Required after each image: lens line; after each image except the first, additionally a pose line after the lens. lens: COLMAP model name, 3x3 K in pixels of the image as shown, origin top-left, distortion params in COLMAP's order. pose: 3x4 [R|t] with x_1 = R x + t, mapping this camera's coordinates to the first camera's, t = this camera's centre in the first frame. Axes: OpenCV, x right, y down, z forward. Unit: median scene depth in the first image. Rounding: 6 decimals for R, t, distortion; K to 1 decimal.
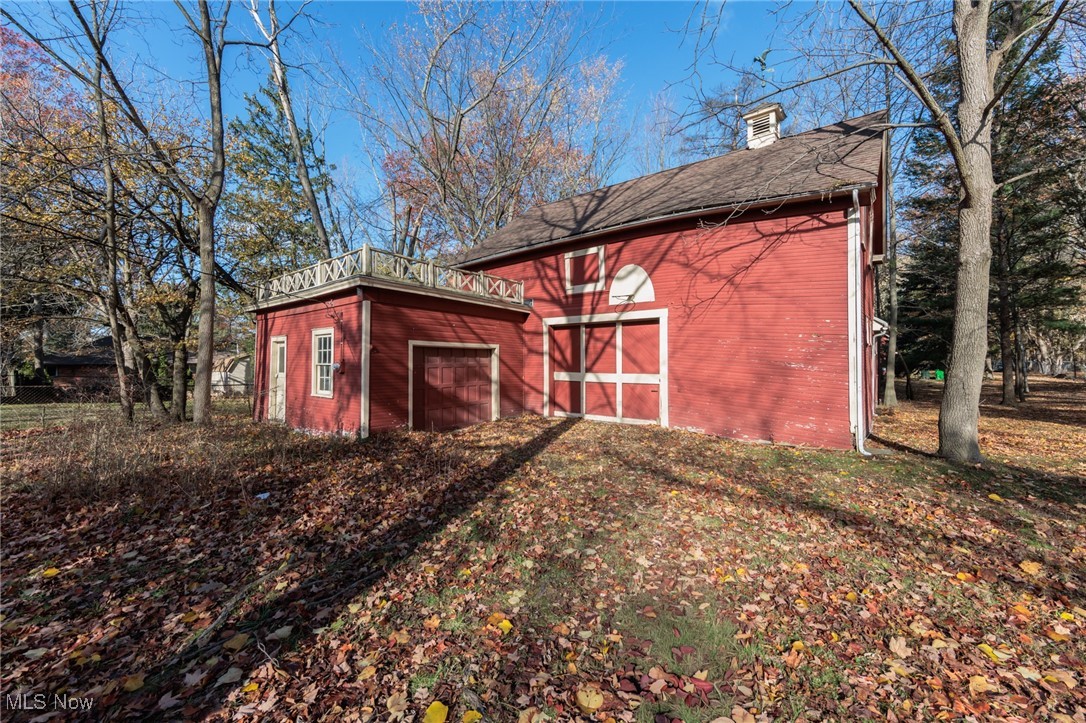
lens RADIAL K [[424.5, 0, 542.9], [0, 424.5, 360.9], [0, 0, 1]] dist [-0.004738, 0.000510]
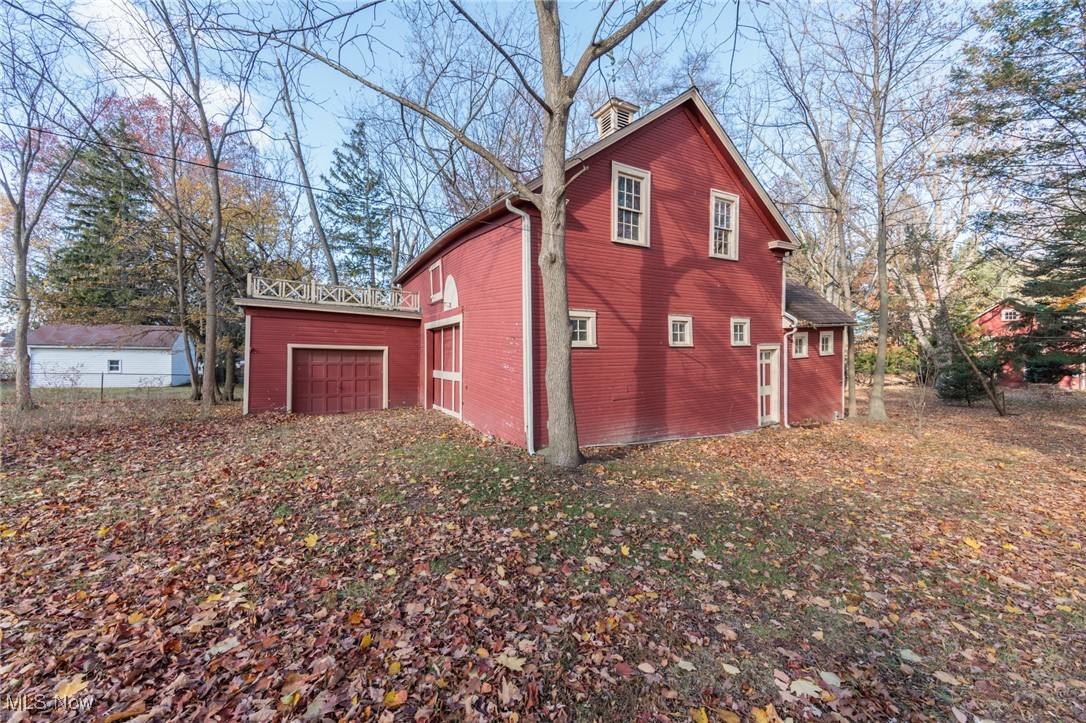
lens RADIAL K [[424.5, 0, 542.1], [0, 424.5, 360.2], [0, 0, 1]] dist [-0.004738, 0.000510]
pose [[0.943225, 0.006155, -0.332096, 0.824828], [-0.006443, 0.999979, 0.000235, -0.003027], [0.332091, 0.001918, 0.943246, 0.015044]]
